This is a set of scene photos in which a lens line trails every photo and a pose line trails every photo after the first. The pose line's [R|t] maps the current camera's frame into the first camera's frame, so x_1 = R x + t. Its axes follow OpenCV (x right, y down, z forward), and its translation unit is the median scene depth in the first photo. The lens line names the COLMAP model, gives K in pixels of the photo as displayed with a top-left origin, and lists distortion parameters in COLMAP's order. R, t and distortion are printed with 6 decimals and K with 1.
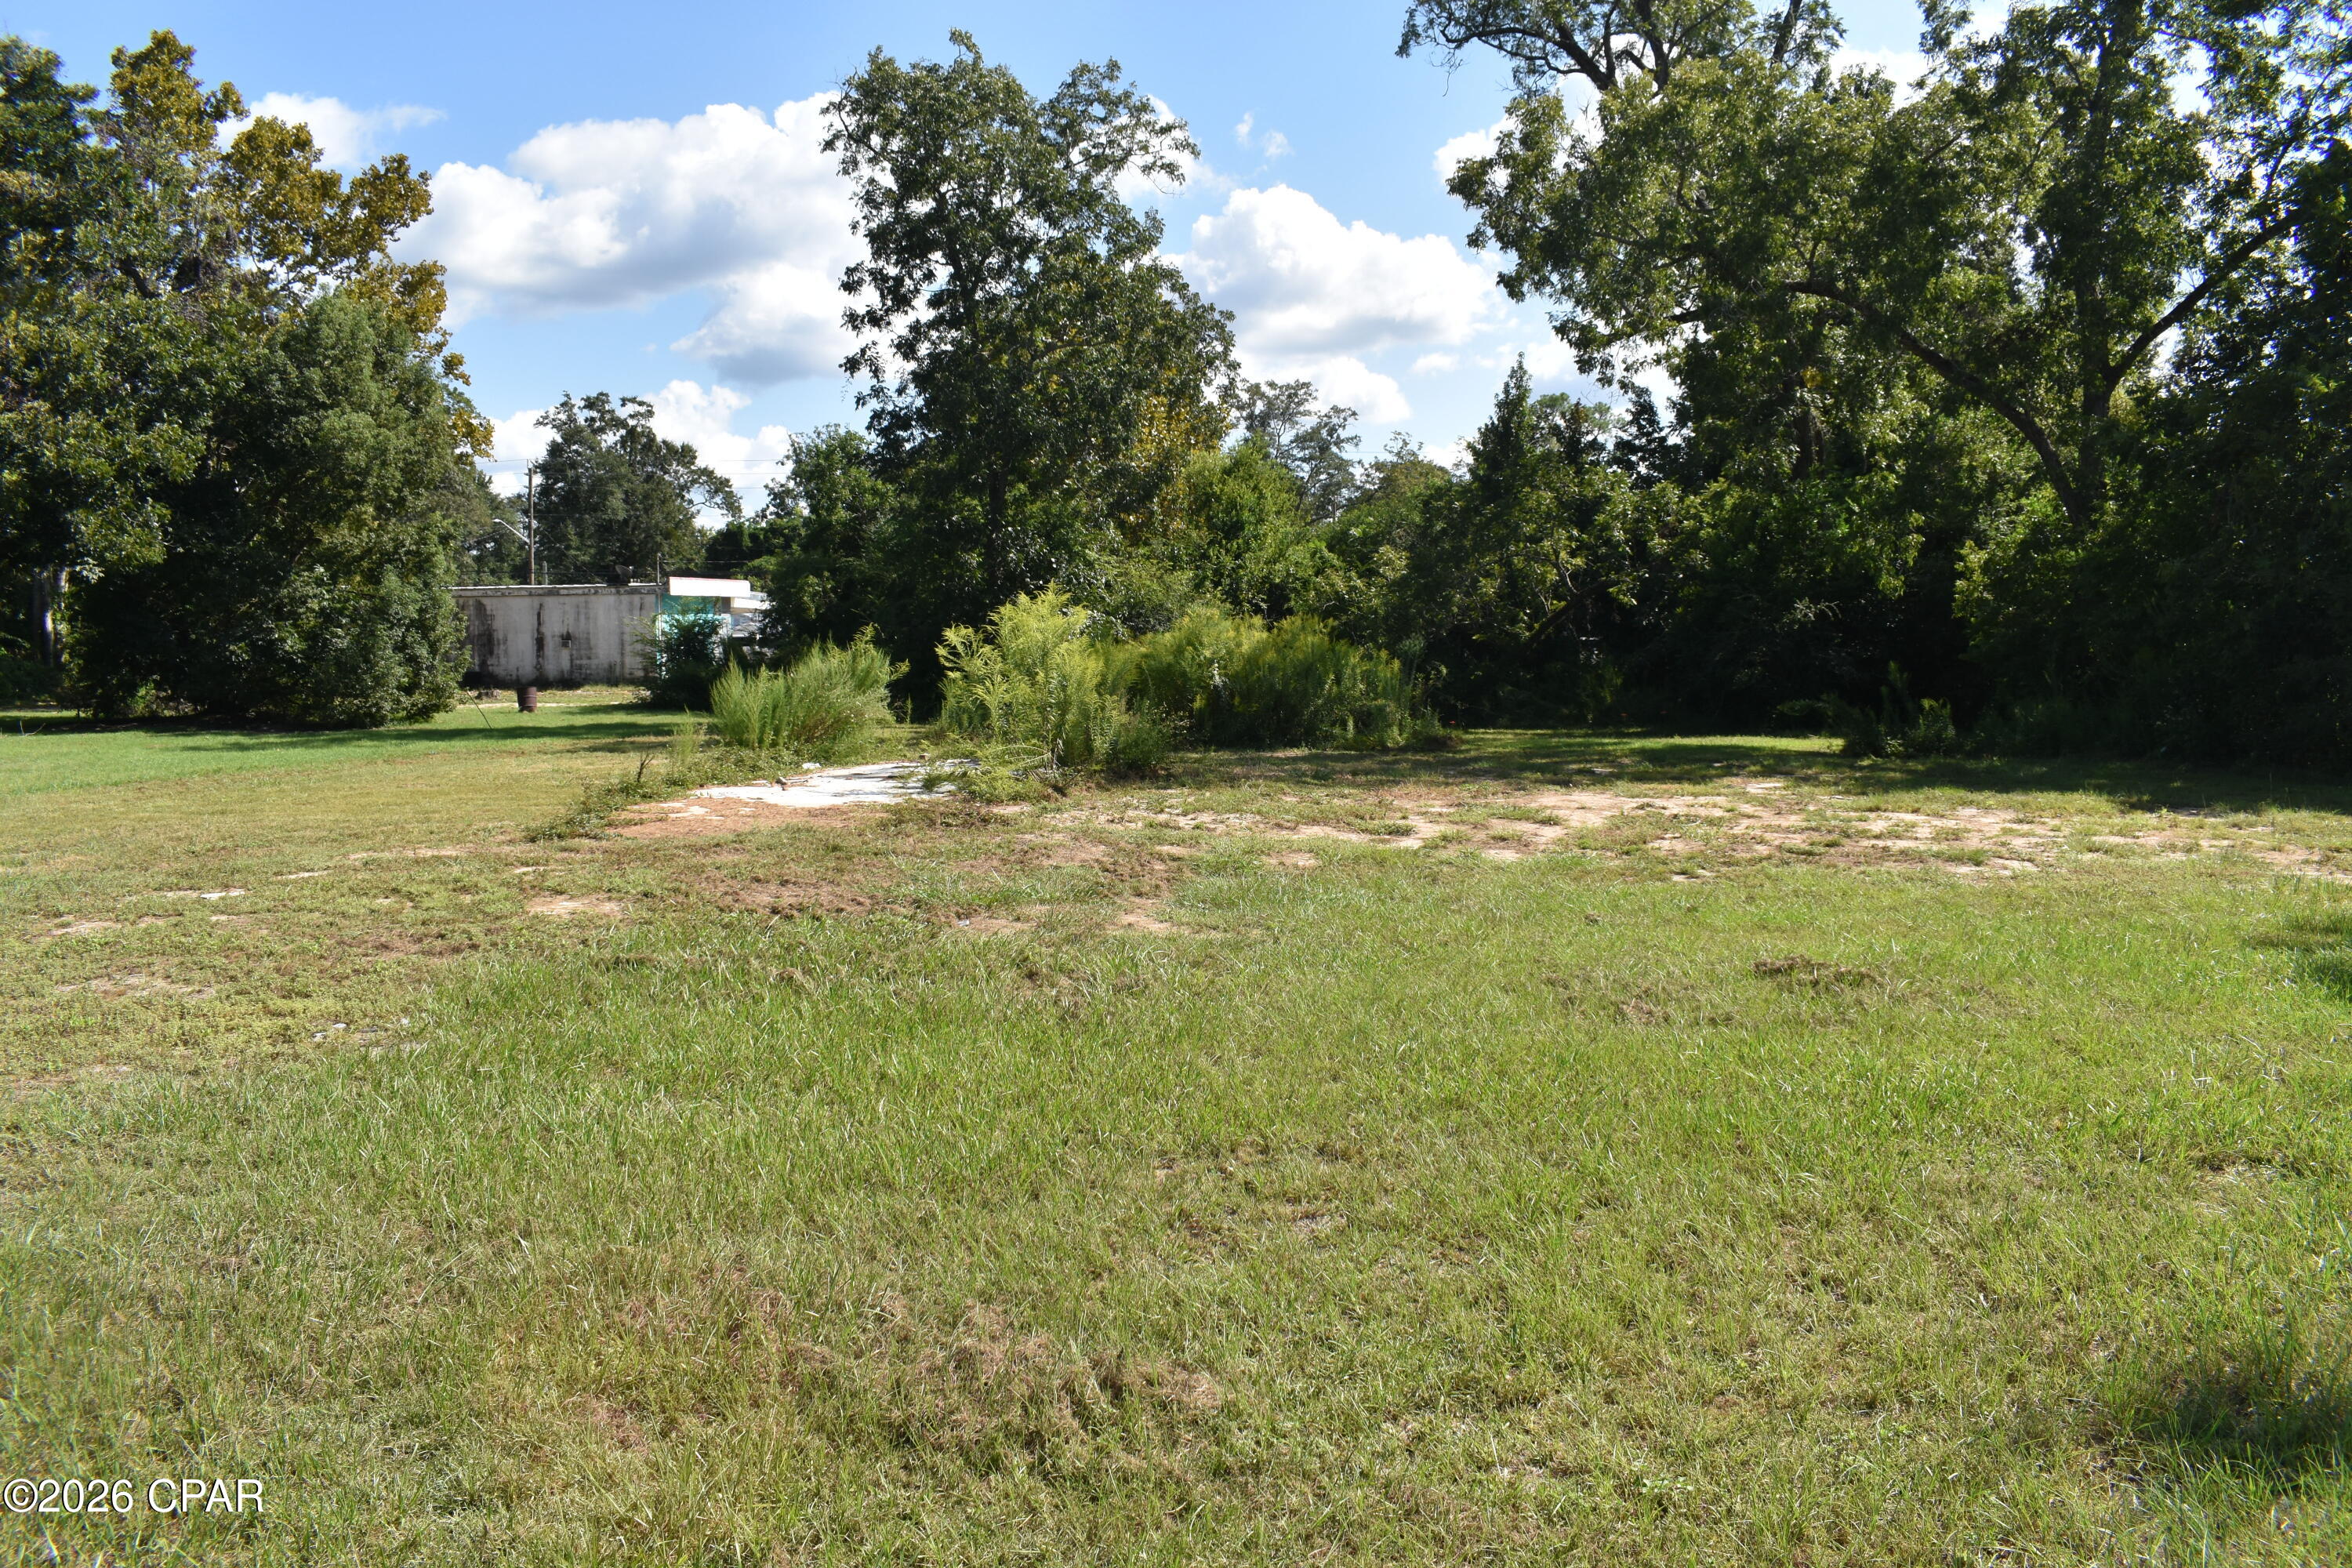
lens RADIAL K [[1813.6, 0, 1175.9], [0, 1813.6, 775.4], [0, 0, 1]] dist [-0.094087, 0.029923]
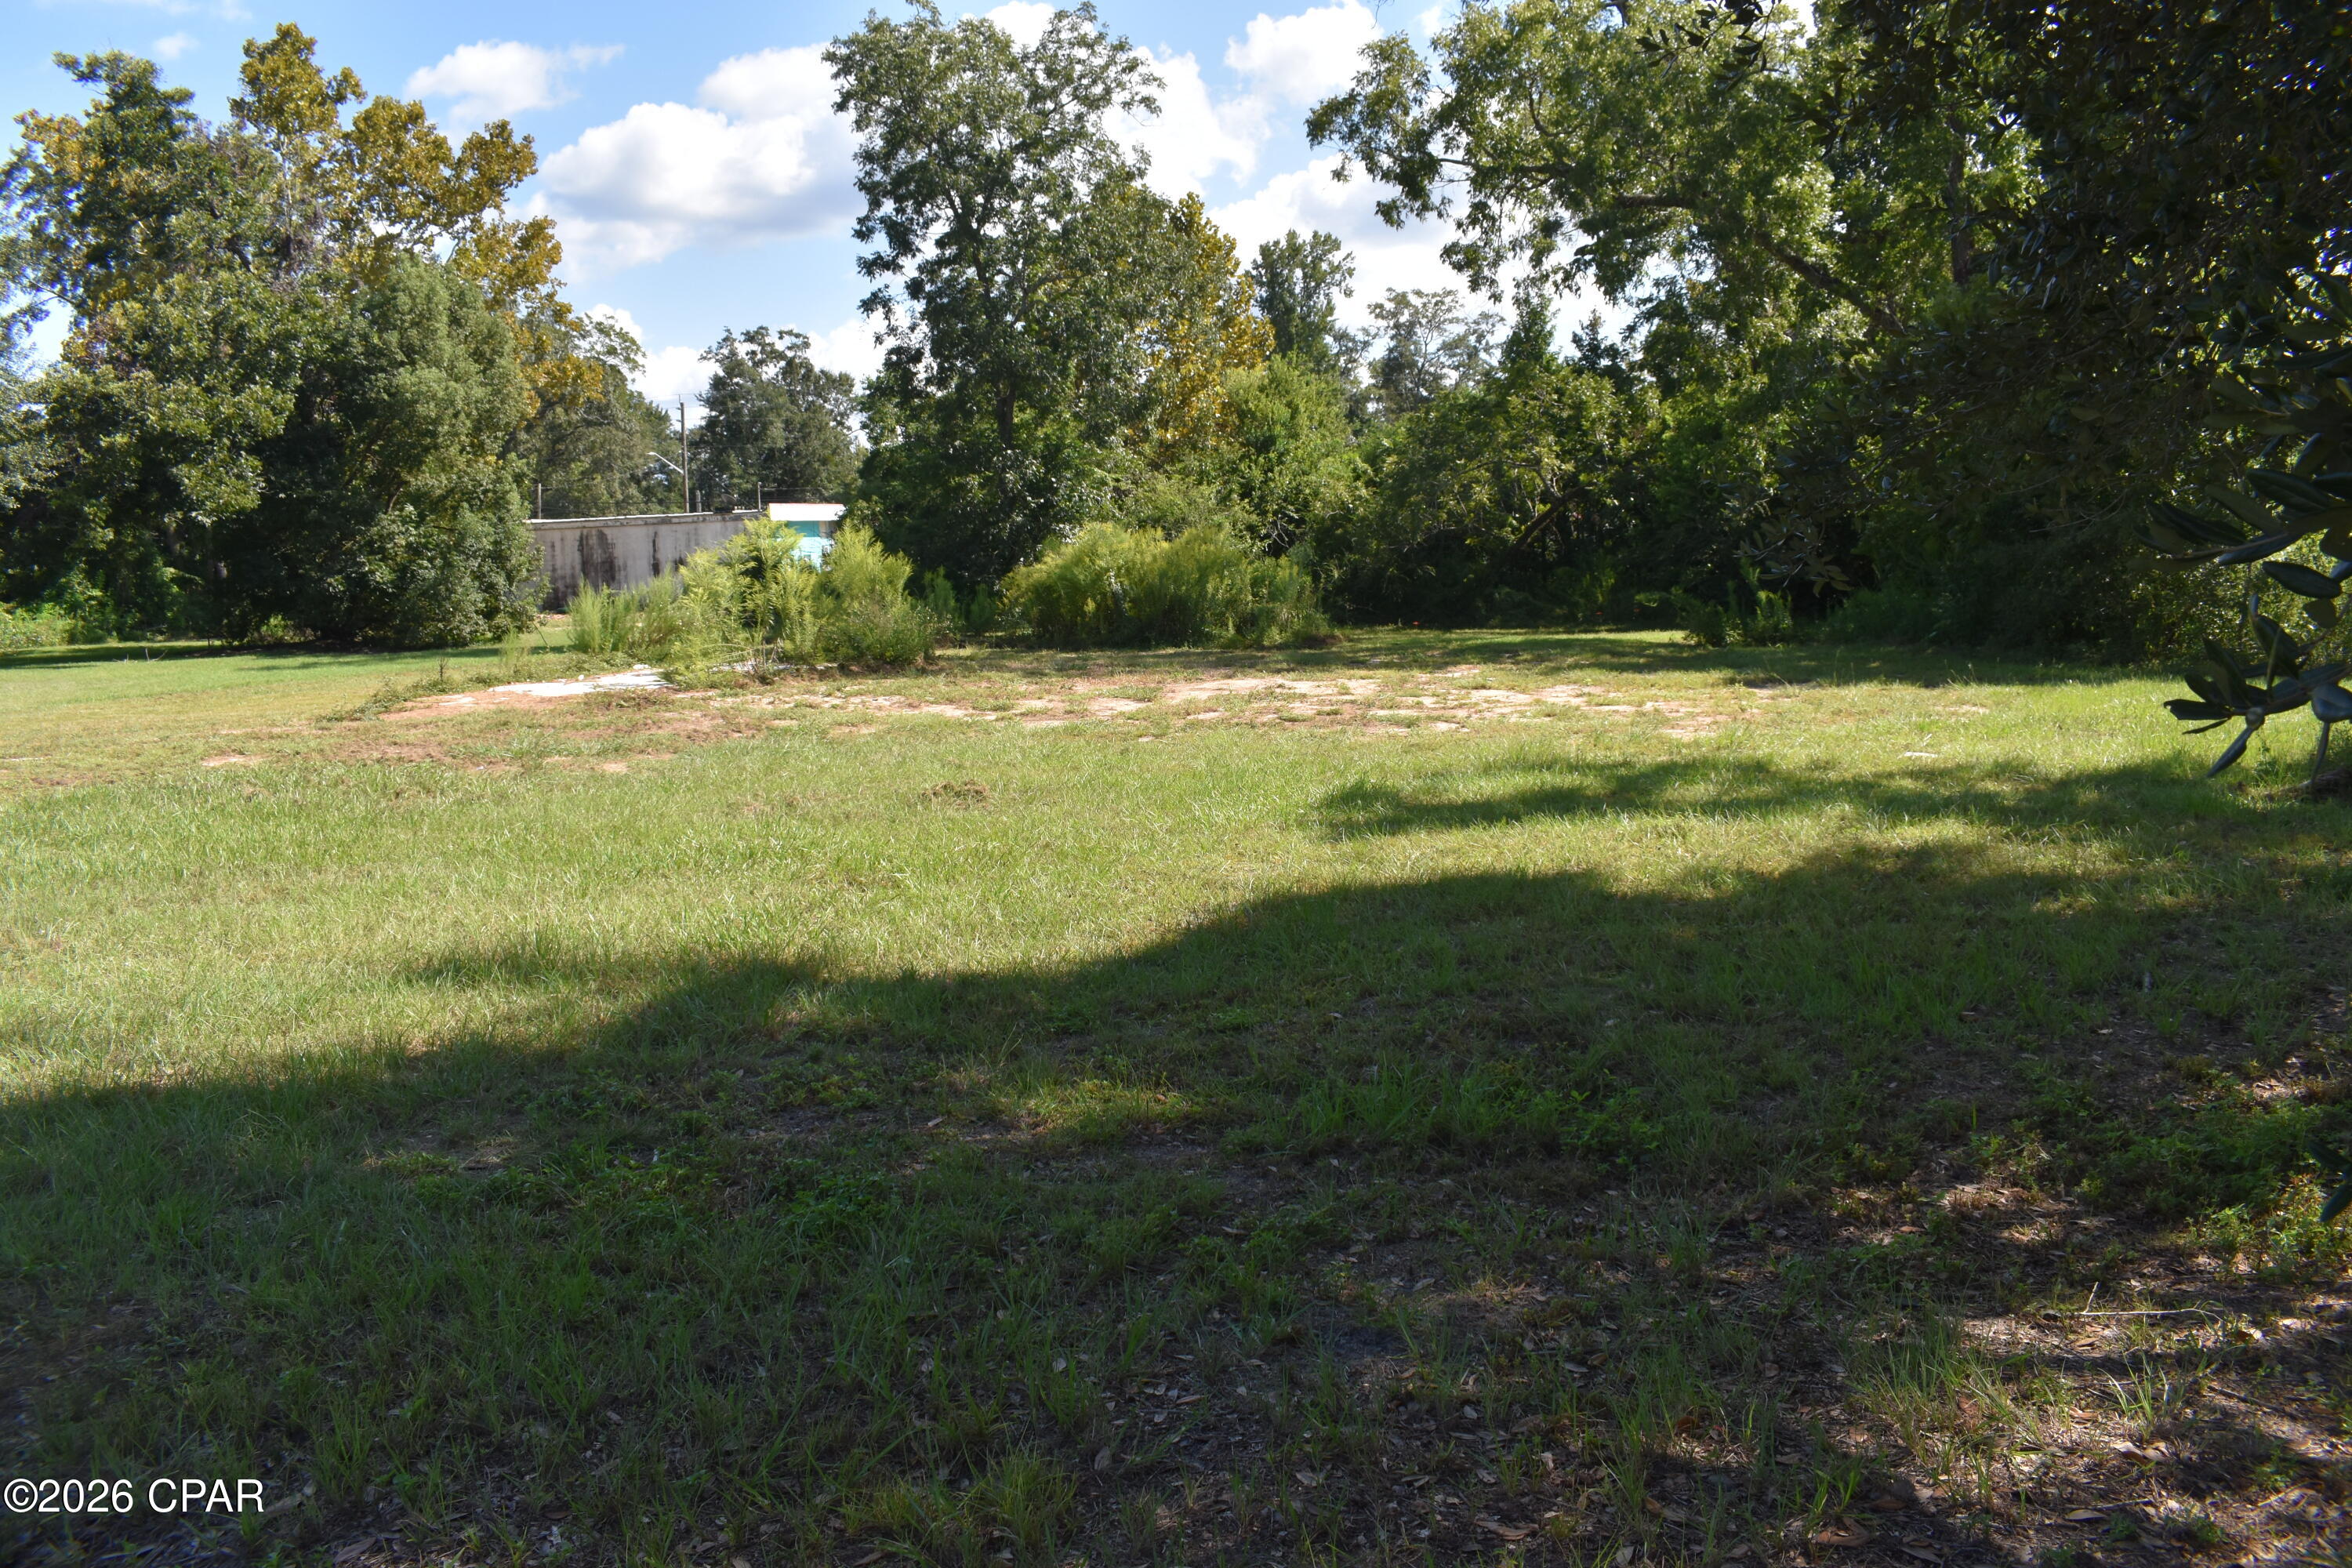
lens RADIAL K [[1813.6, 0, 1176.1], [0, 1813.6, 782.0], [0, 0, 1]] dist [-0.094087, 0.029923]
pose [[0.992749, -0.009390, -0.119834, 0.132277], [0.015535, 0.998606, 0.050453, 0.007486], [0.119194, -0.051949, 0.991511, -0.068895]]
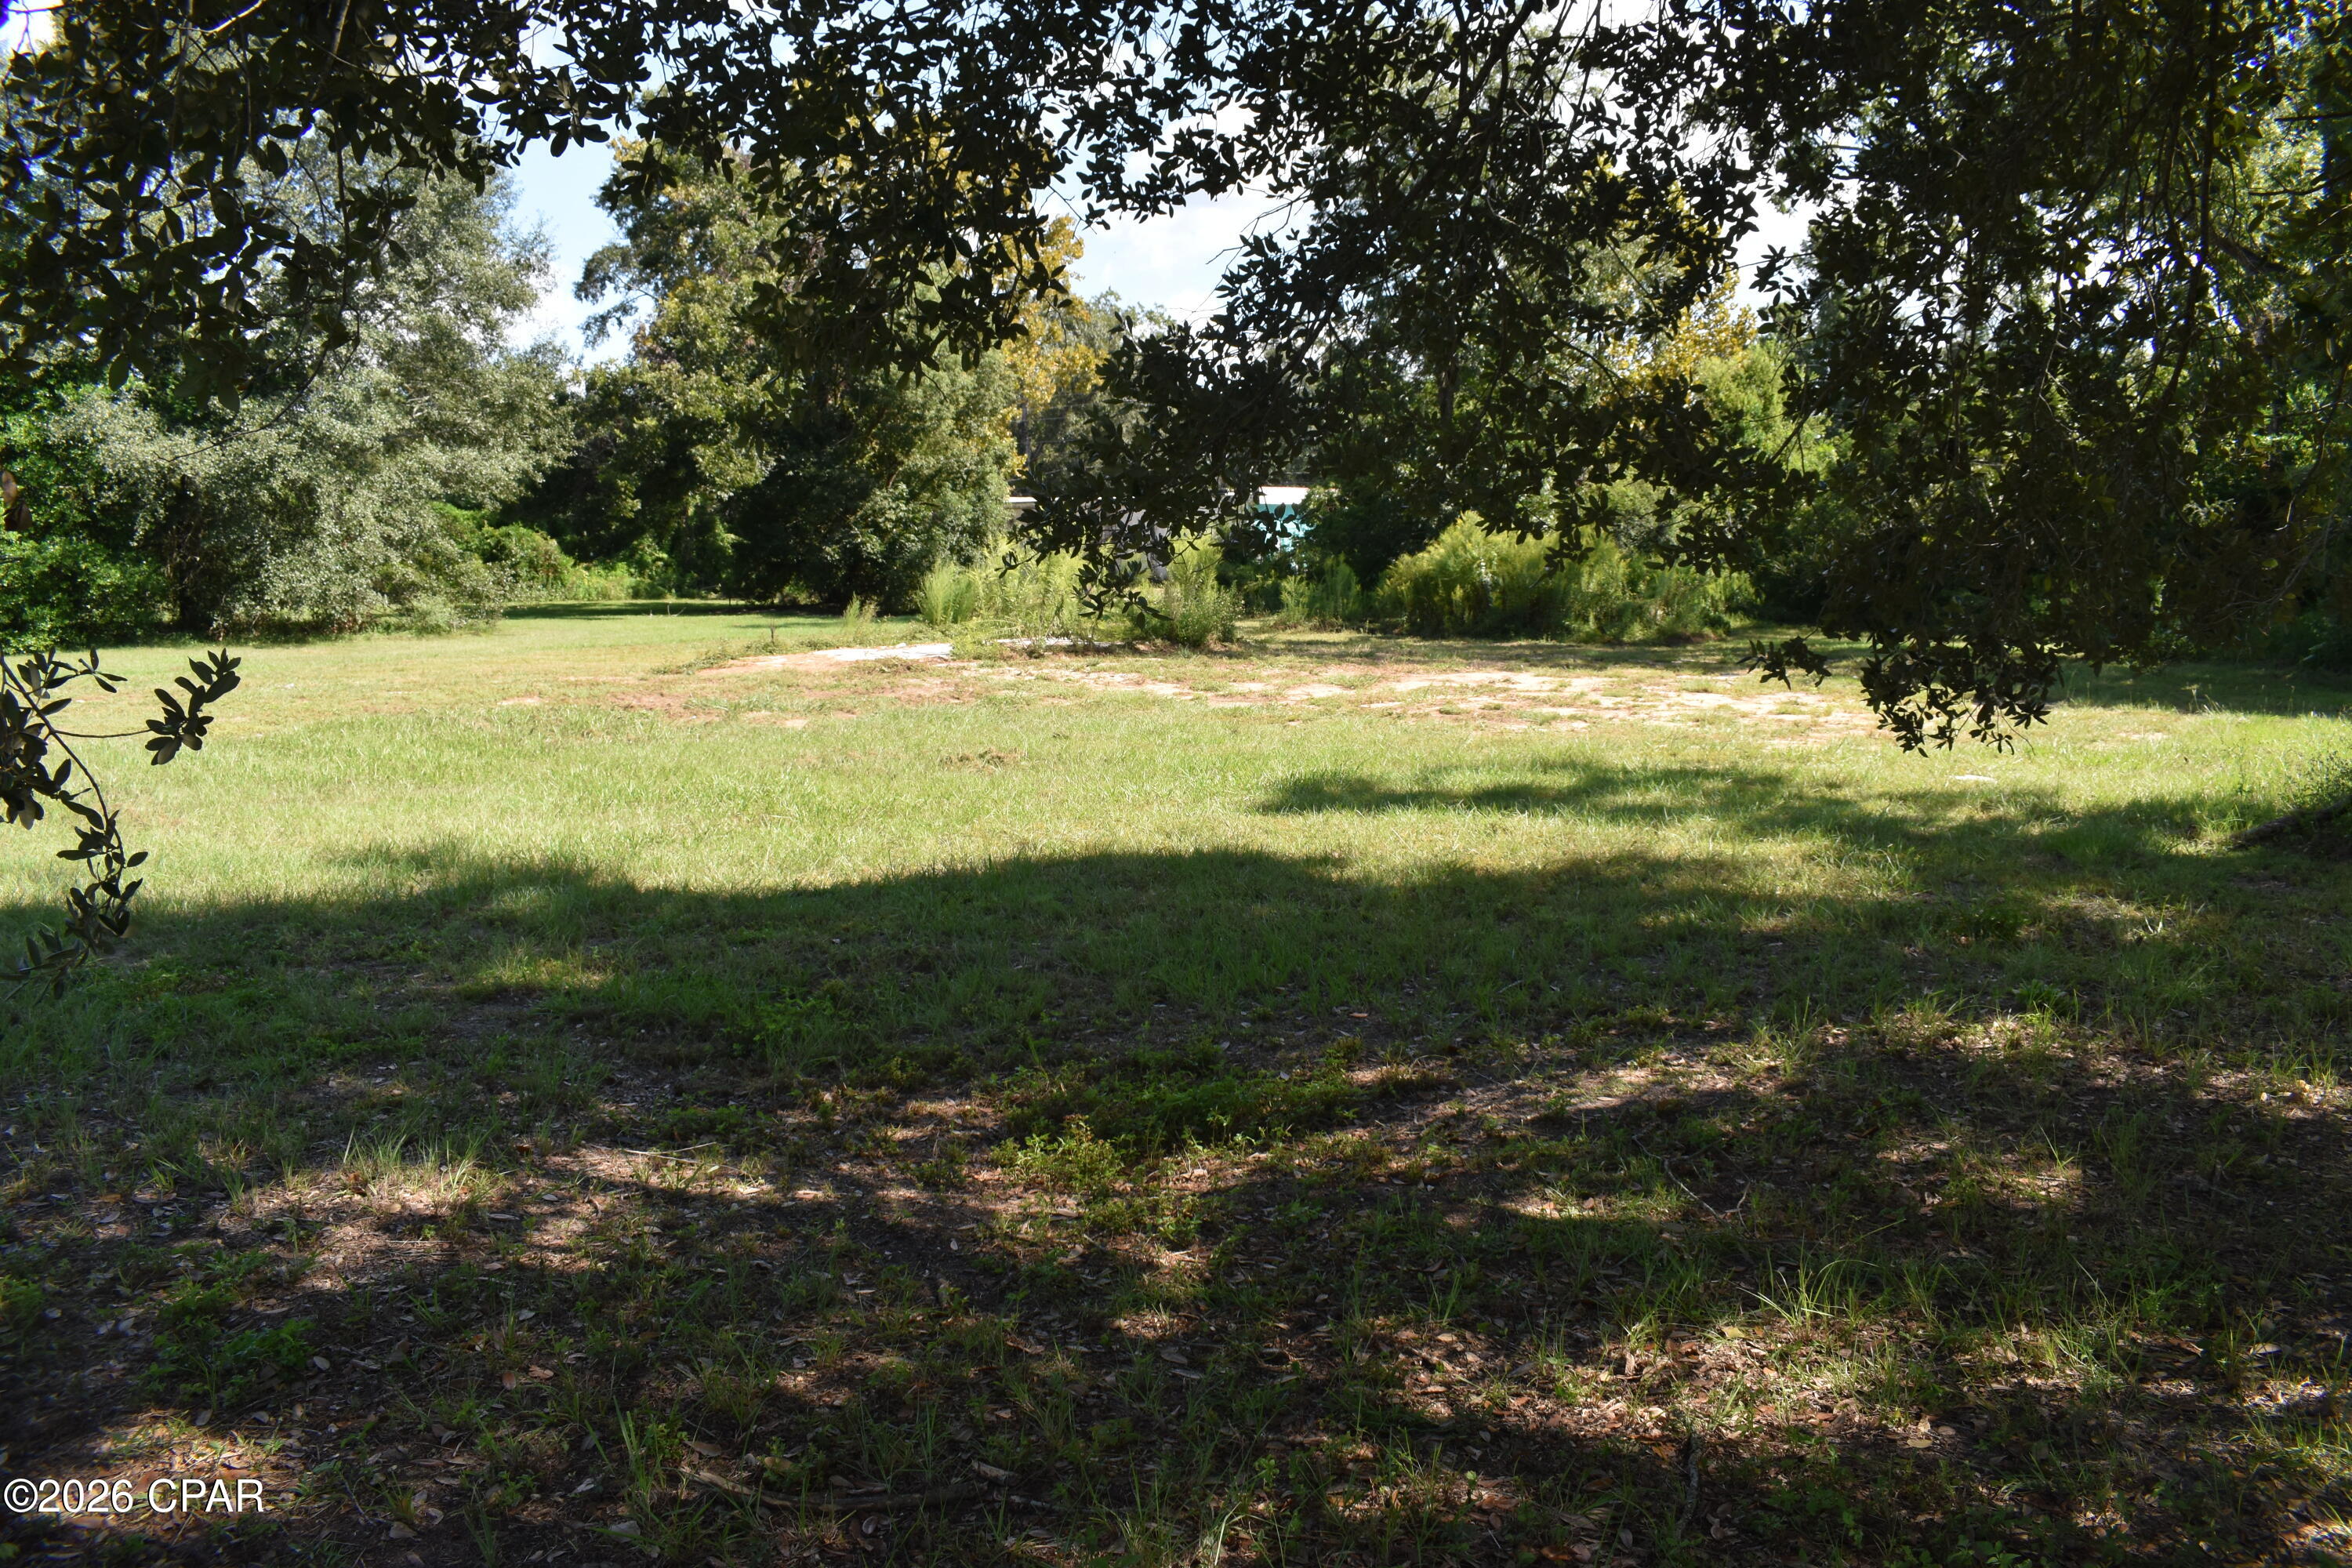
lens RADIAL K [[1813.6, 0, 1188.7], [0, 1813.6, 766.3], [0, 0, 1]] dist [-0.094087, 0.029923]
pose [[0.911199, 0.046387, -0.409346, 0.221559], [-0.026956, 0.998225, 0.053115, 0.006397], [0.411084, -0.037364, 0.910832, -0.071059]]
